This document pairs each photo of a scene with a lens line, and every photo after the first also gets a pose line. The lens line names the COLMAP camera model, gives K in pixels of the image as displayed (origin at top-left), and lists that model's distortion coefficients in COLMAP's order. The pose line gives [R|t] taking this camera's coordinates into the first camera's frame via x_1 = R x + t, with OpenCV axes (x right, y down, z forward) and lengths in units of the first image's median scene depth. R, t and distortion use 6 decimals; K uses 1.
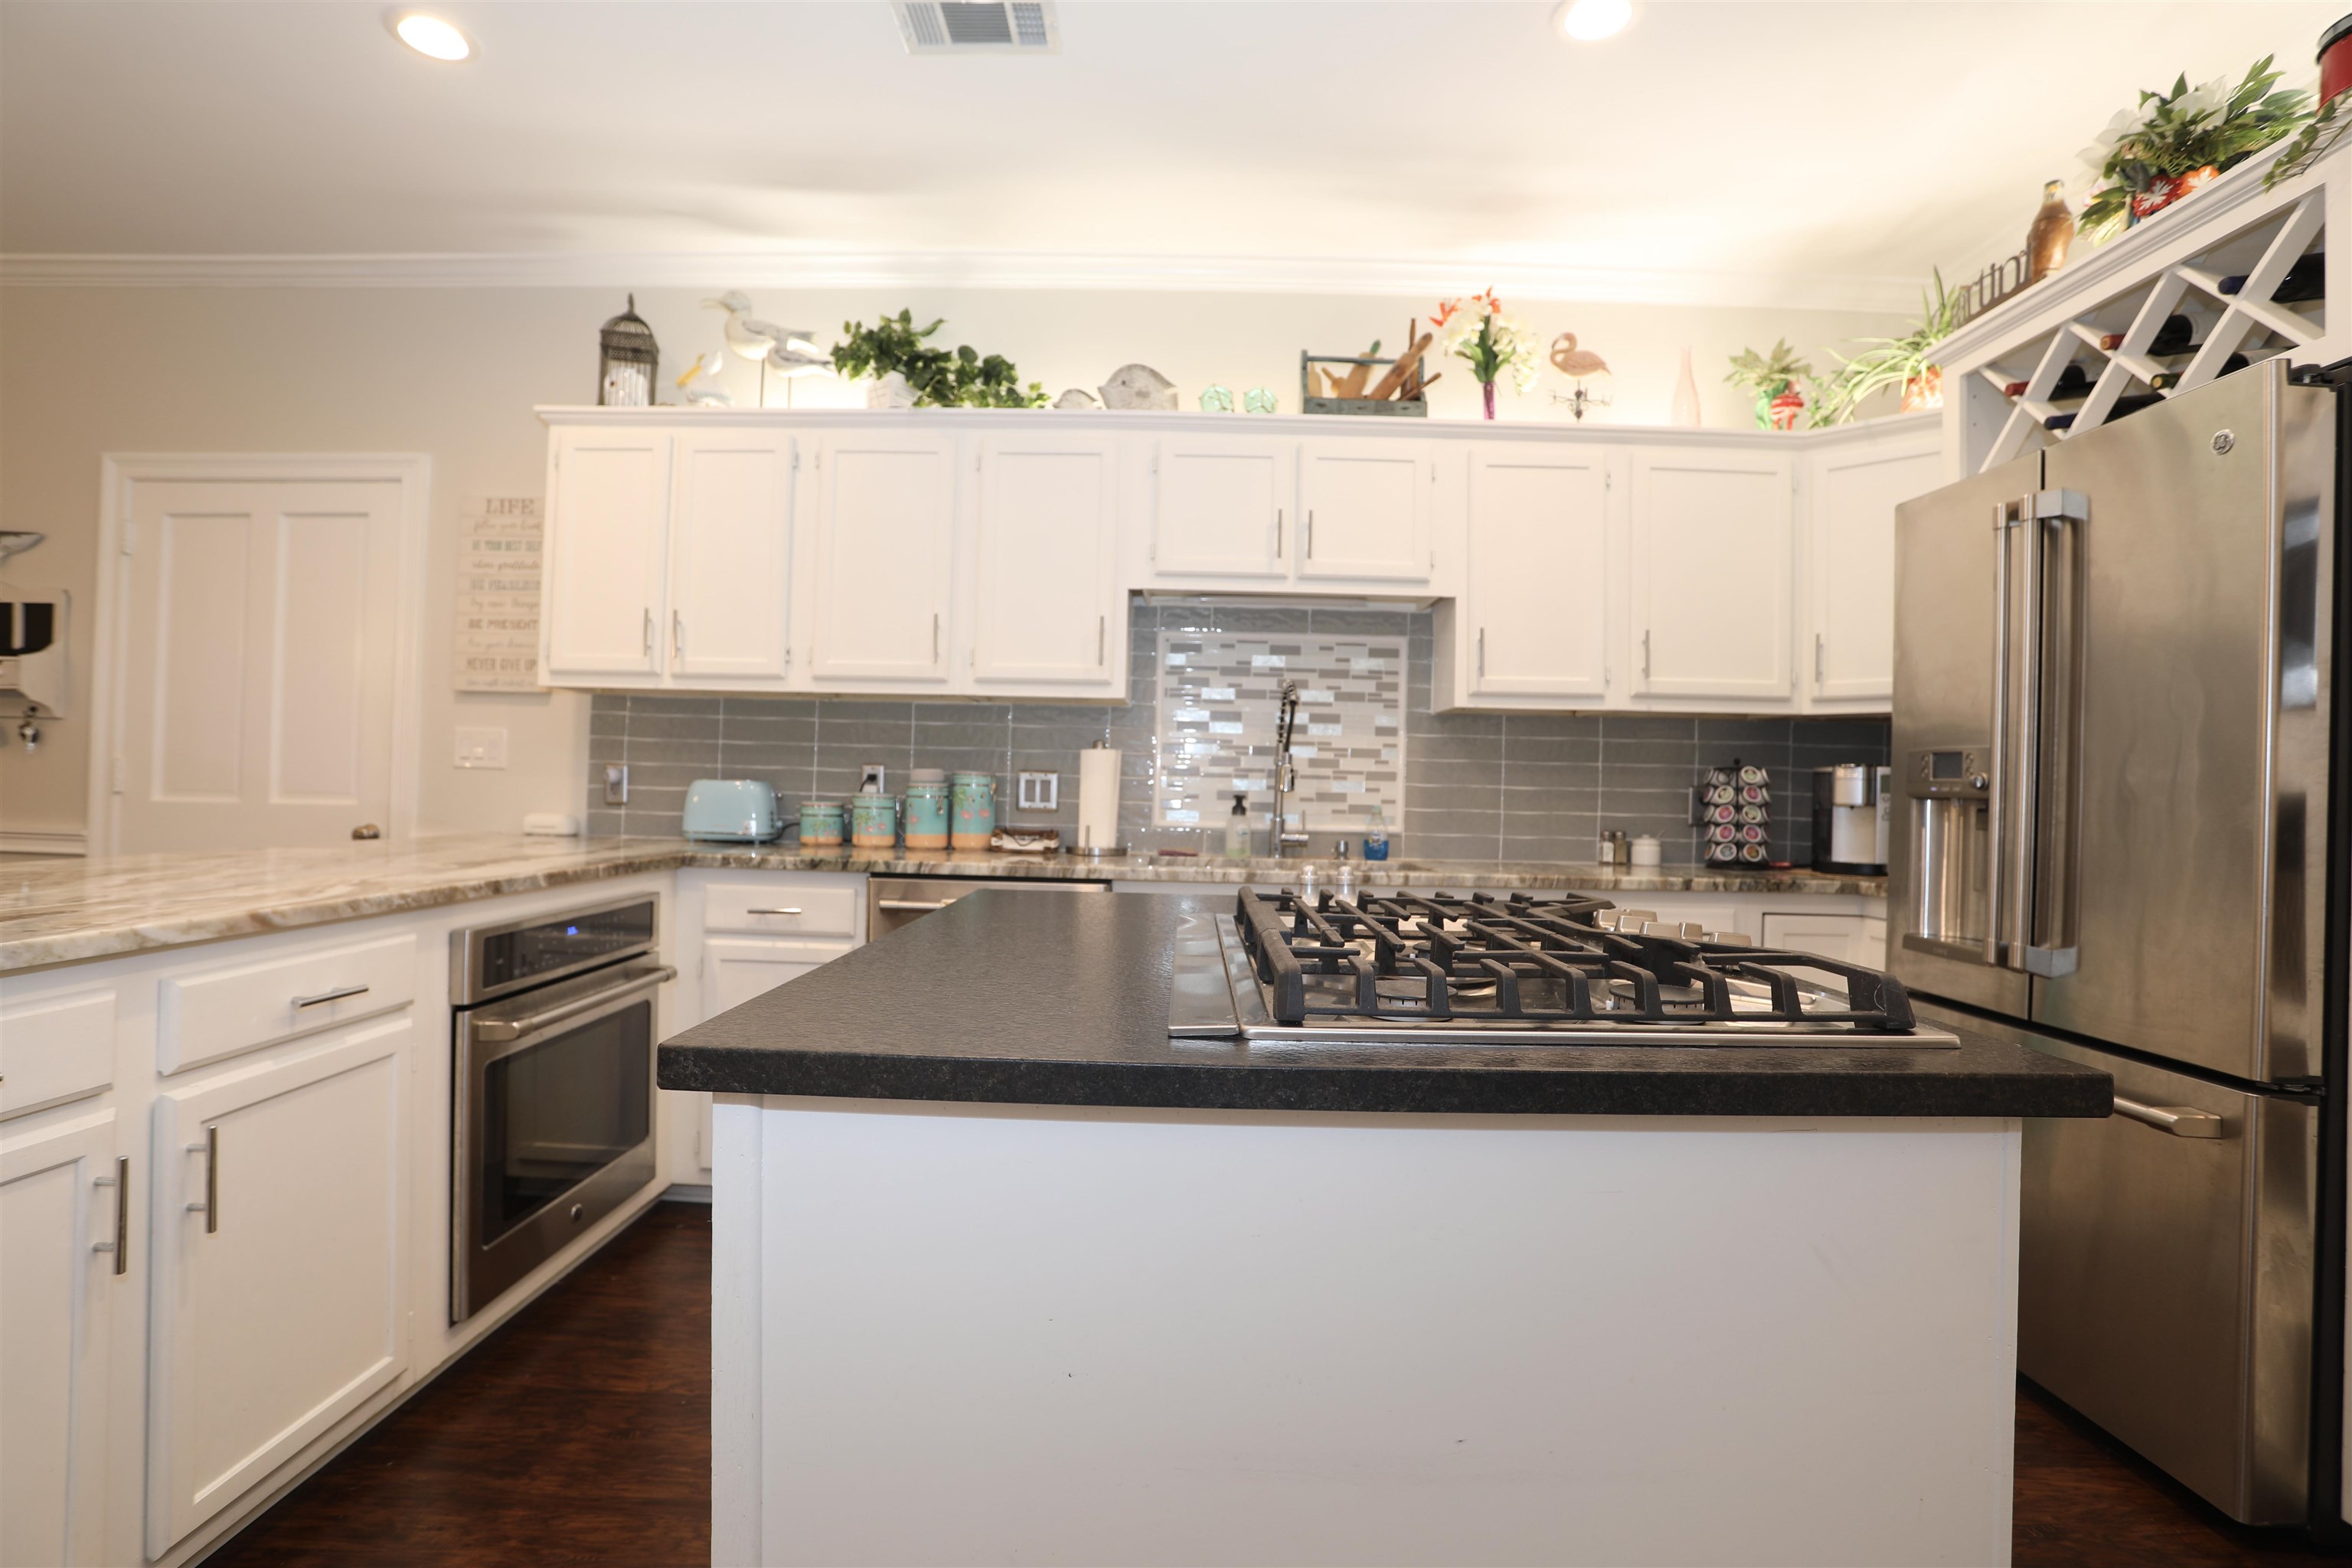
lens RADIAL K [[1166.3, 0, 1176.4], [0, 1166.3, 777.4], [0, 0, 1]] dist [-0.069580, 0.028627]
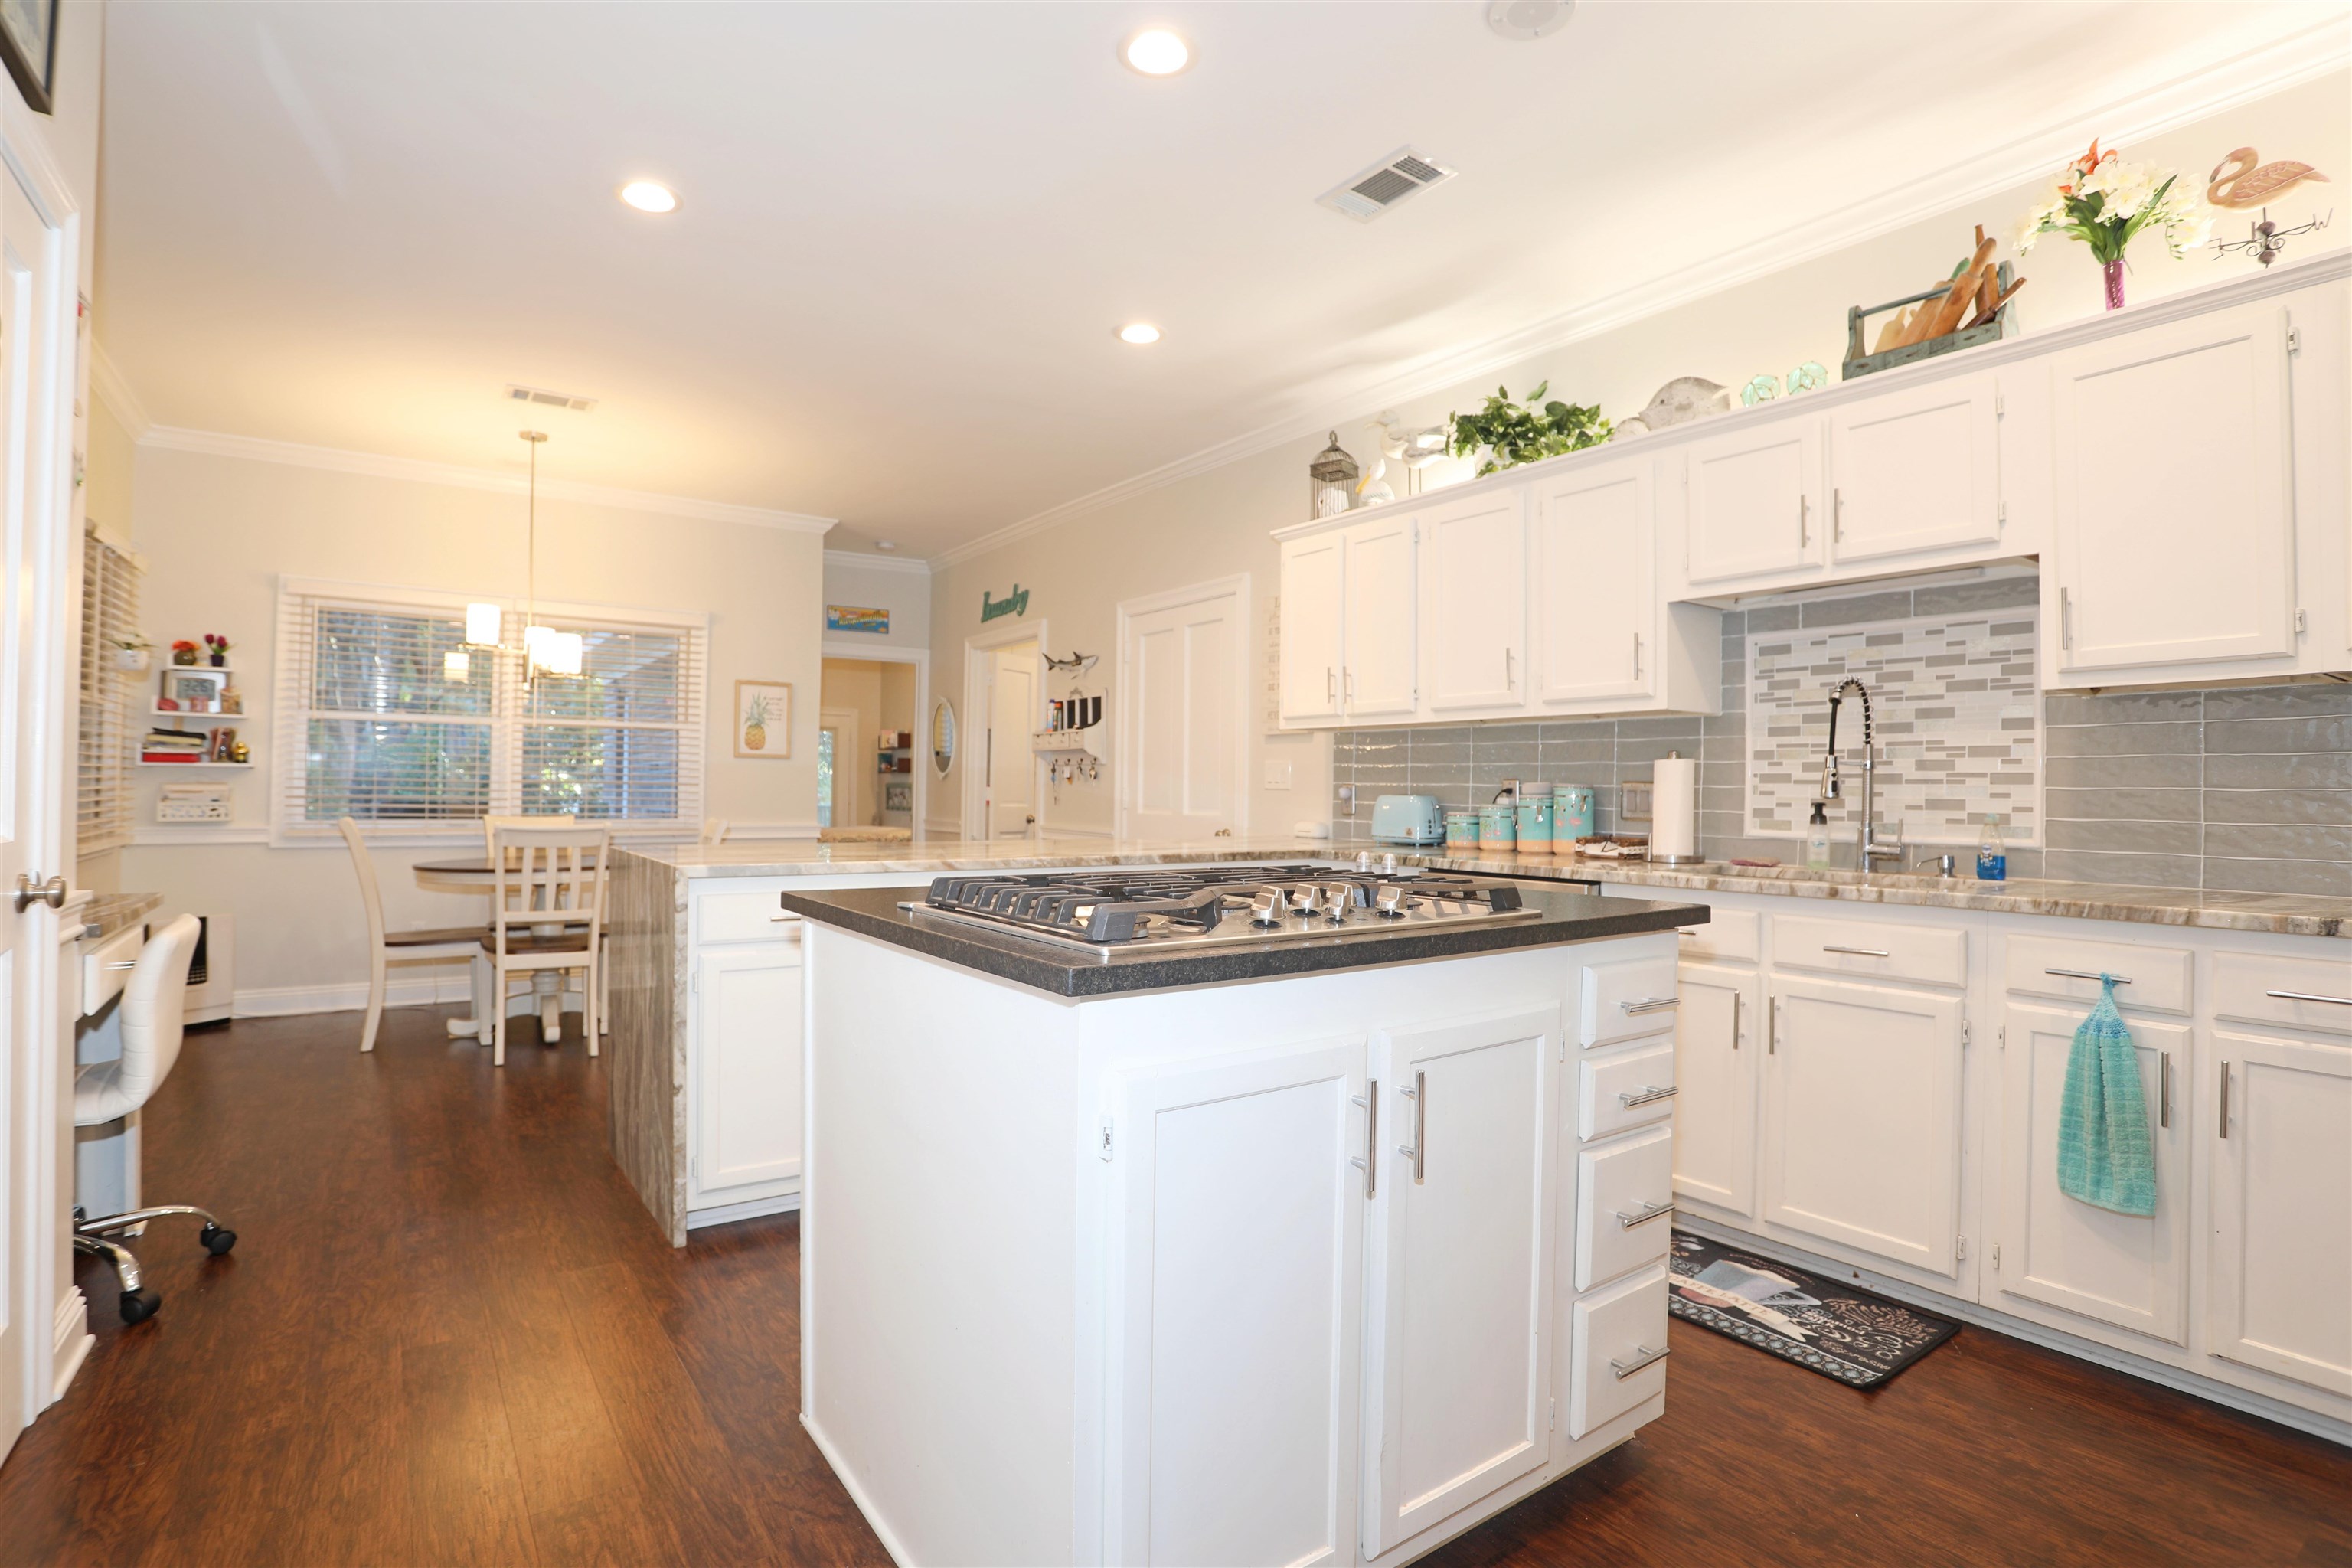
lens RADIAL K [[1166.3, 0, 1163.4], [0, 1166.3, 797.4], [0, 0, 1]] dist [-0.069580, 0.028627]
pose [[0.581614, -0.013228, -0.813358, 0.497482], [0.016667, 0.999852, -0.004343, 0.006144], [0.813294, -0.011030, 0.581748, 0.046514]]
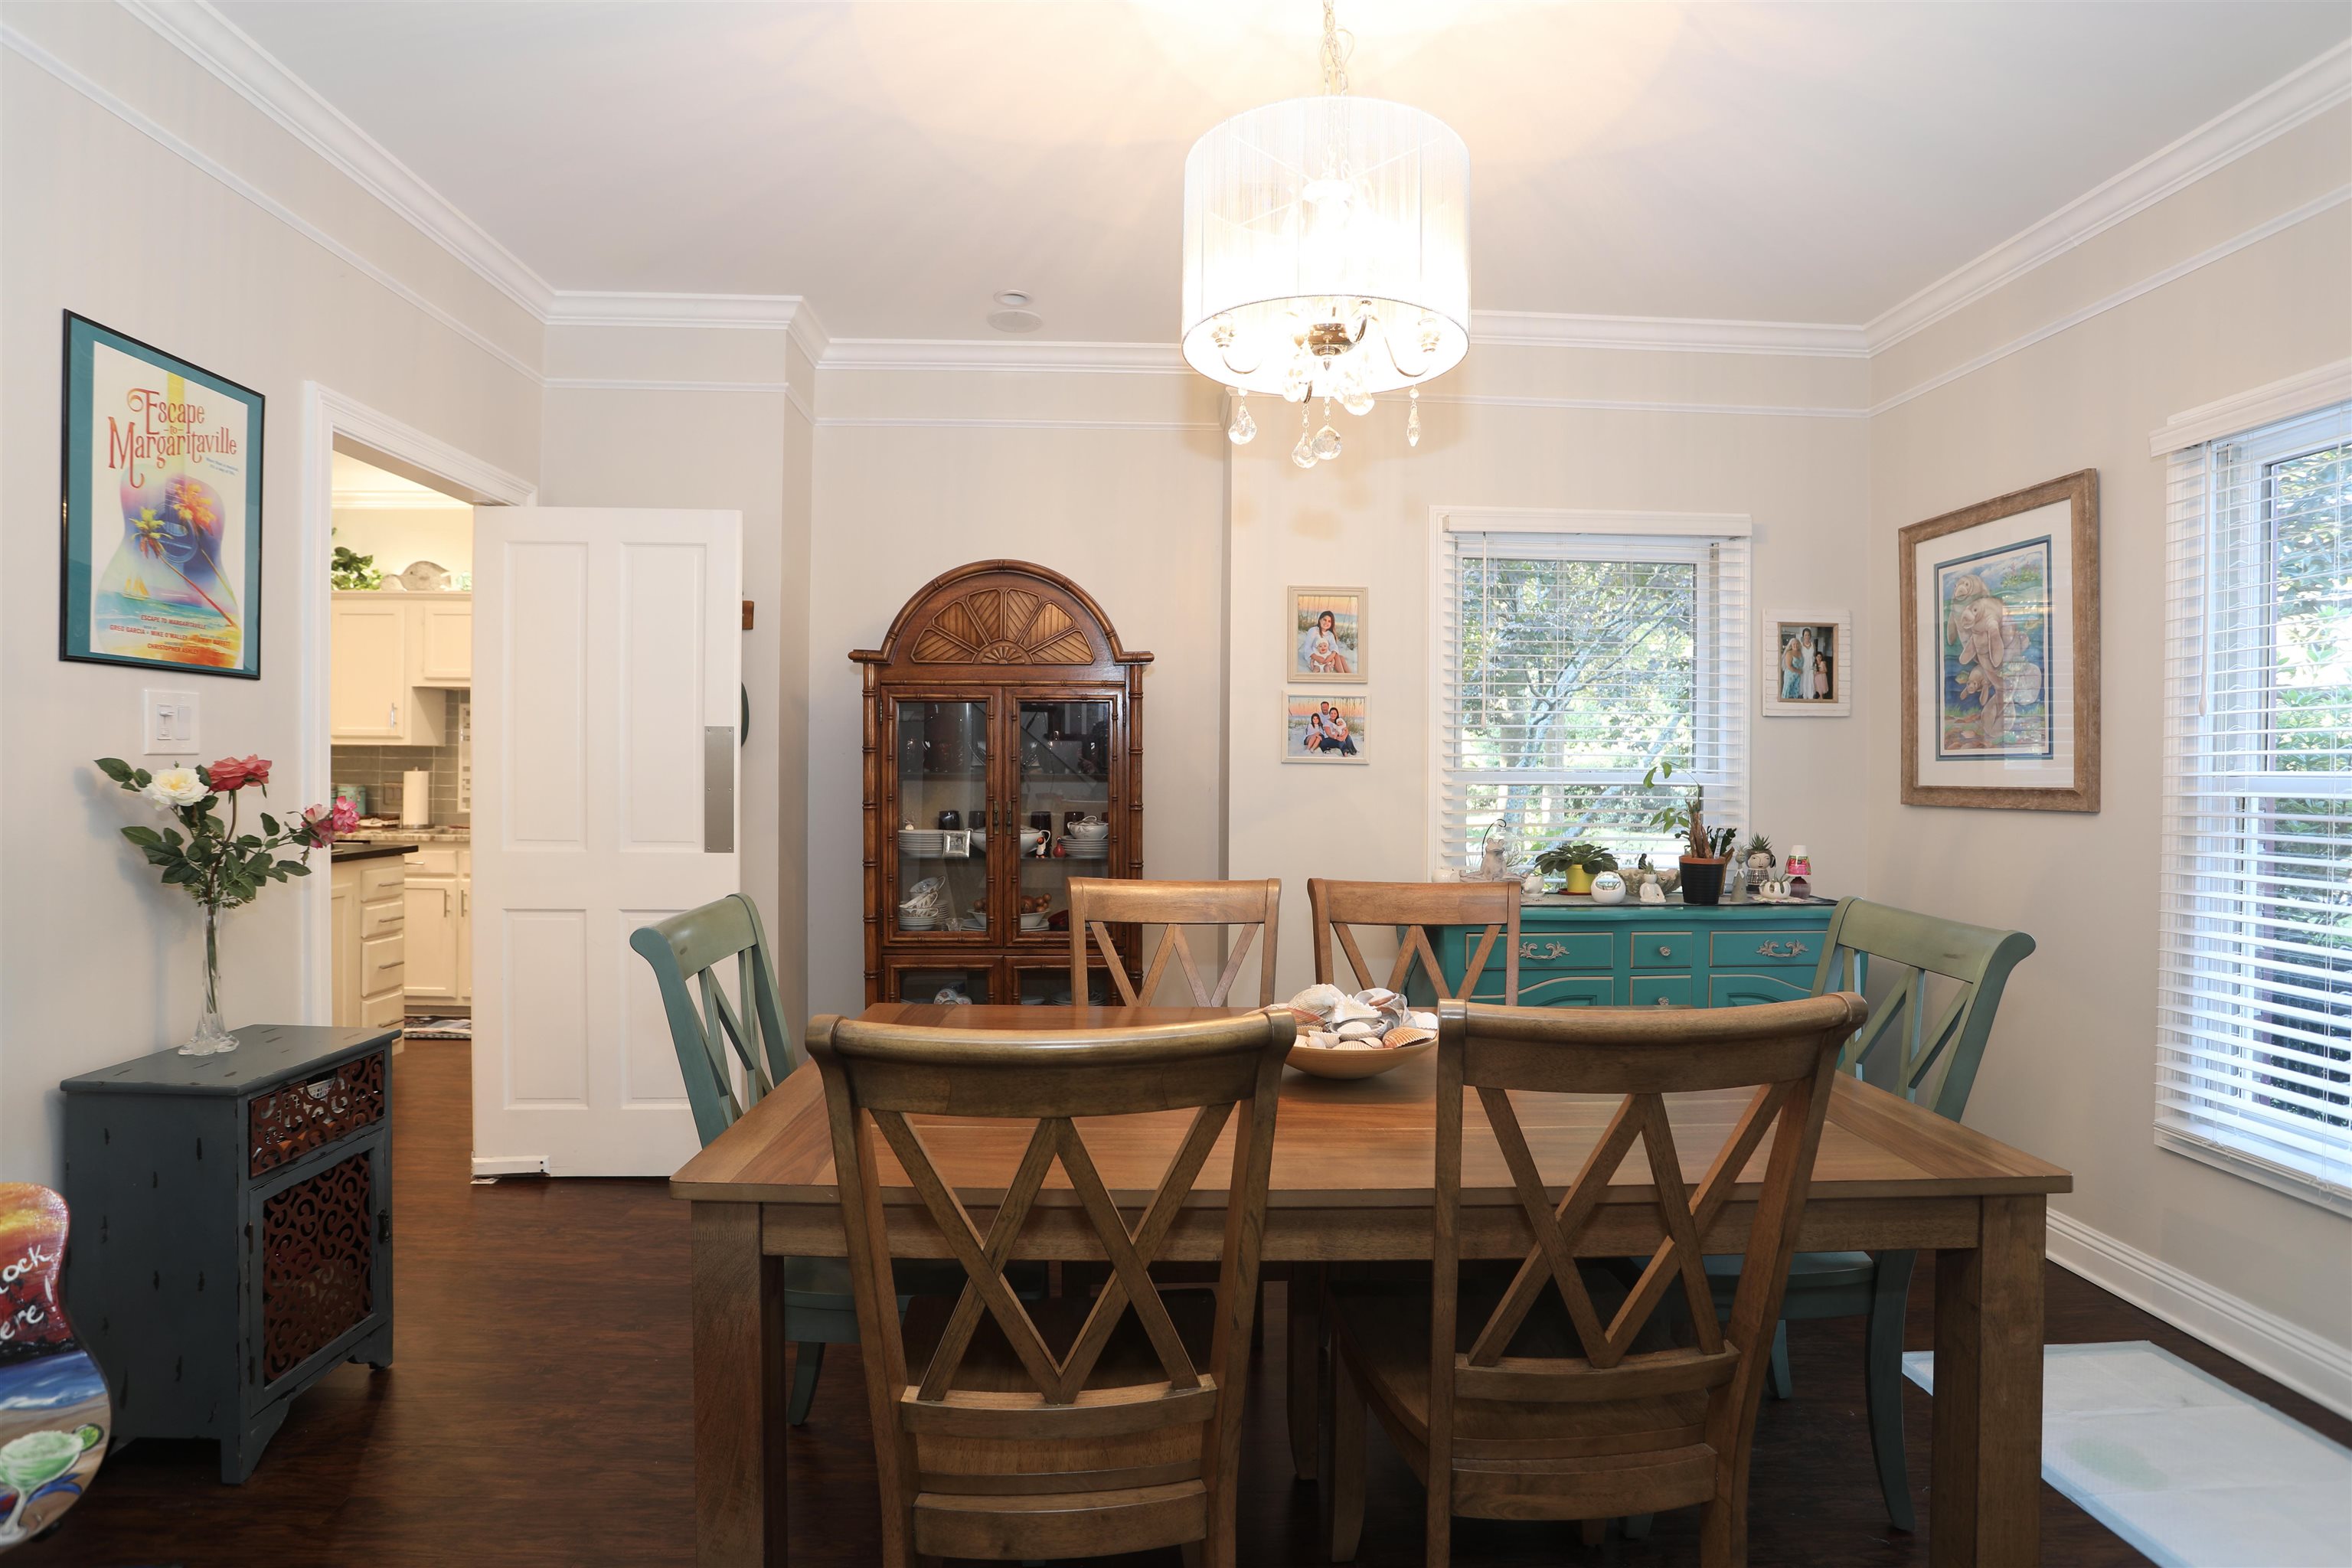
lens RADIAL K [[1166.3, 0, 1176.5], [0, 1166.3, 761.8], [0, 0, 1]] dist [-0.069580, 0.028627]
pose [[0.999492, -0.010882, 0.029972, 1.073311], [0.010455, 0.999842, 0.014384, -0.051051], [-0.030123, -0.014063, 0.999447, -0.815829]]
